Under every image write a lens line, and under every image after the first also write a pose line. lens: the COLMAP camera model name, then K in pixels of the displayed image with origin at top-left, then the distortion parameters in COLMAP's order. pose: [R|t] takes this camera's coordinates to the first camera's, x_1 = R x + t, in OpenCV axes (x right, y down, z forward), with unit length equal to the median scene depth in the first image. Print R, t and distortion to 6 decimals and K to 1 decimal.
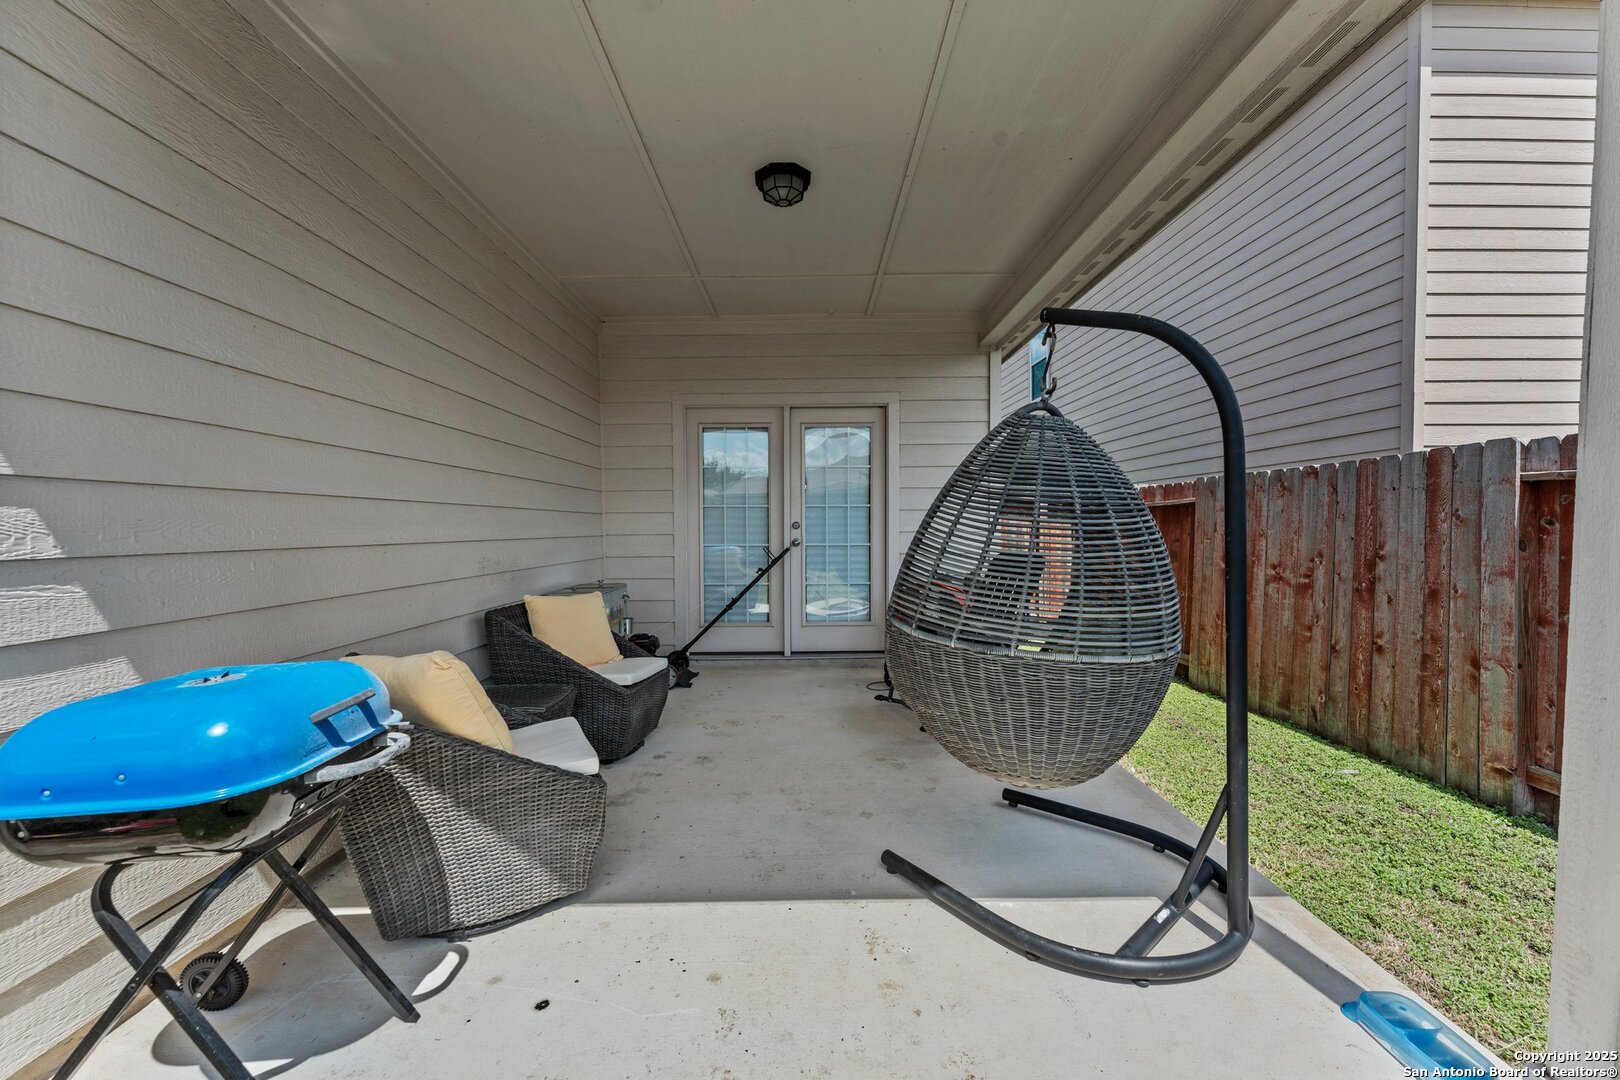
lens RADIAL K [[660.7, 0, 810.0], [0, 660.7, 540.0], [0, 0, 1]] dist [0.000701, 0.000067]
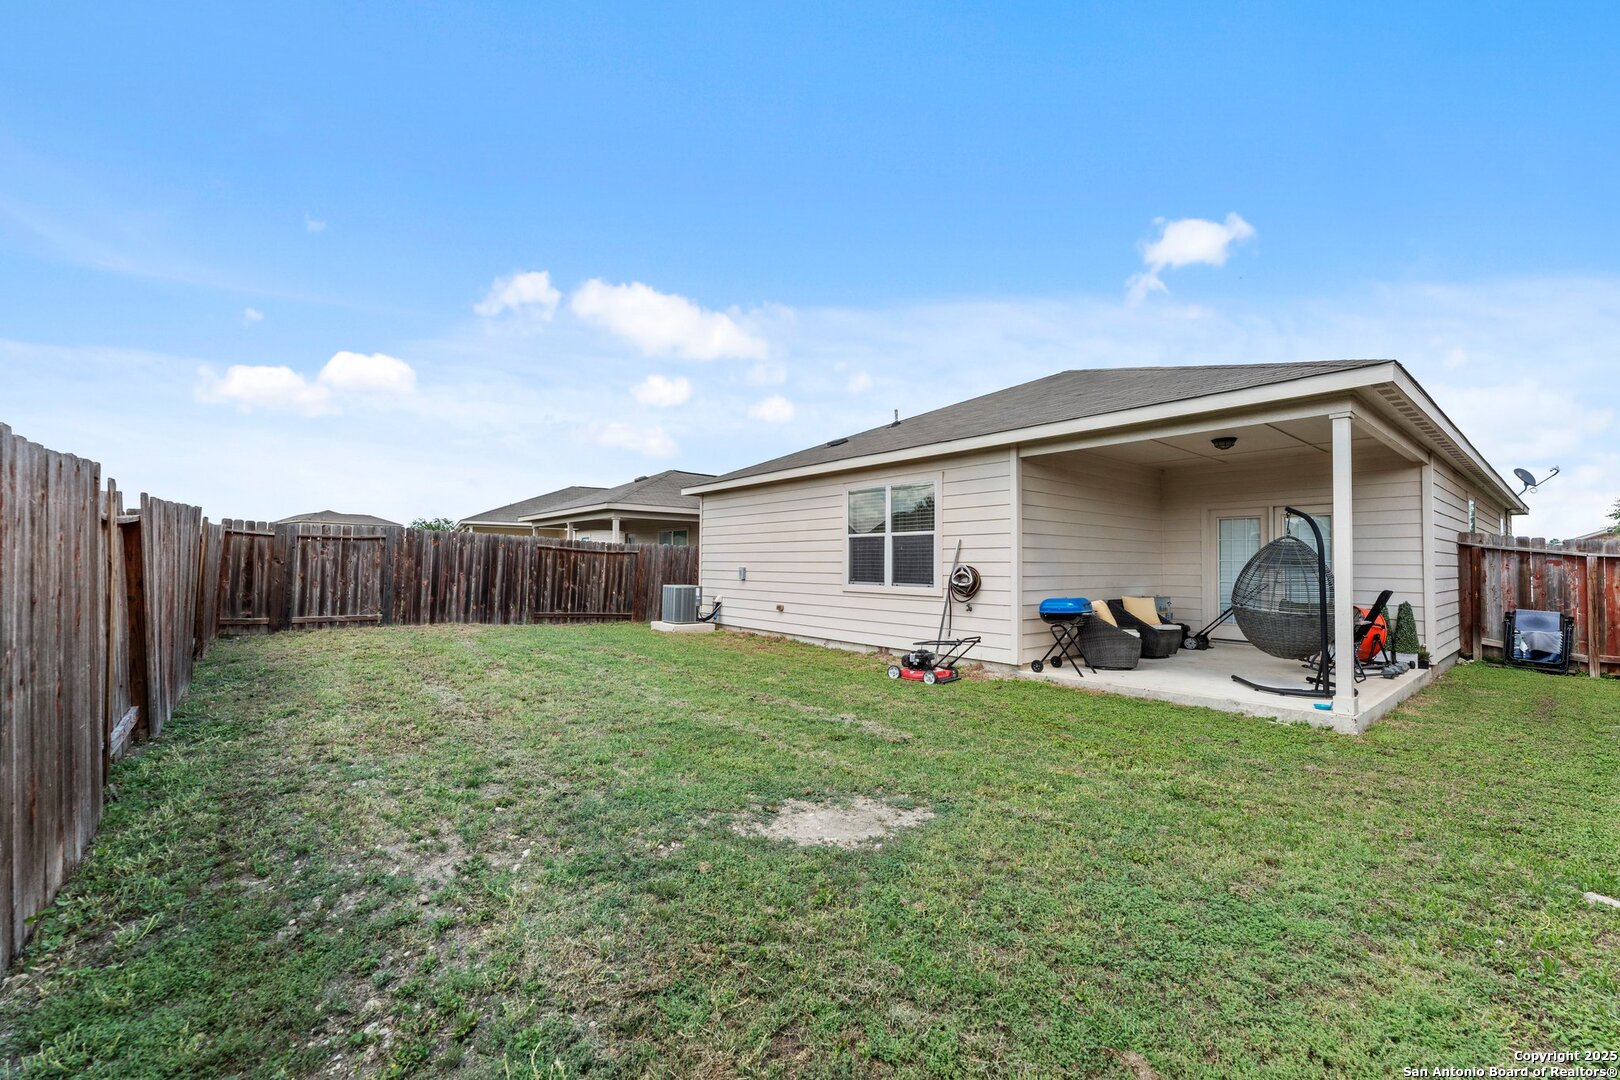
lens RADIAL K [[660.7, 0, 810.0], [0, 660.7, 540.0], [0, 0, 1]] dist [0.000701, 0.000067]
pose [[0.653115, -0.006795, -0.757229, 0.757817], [-0.034127, 0.998680, -0.038396, 0.001382], [0.756490, 0.050918, 0.652021, -1.682885]]
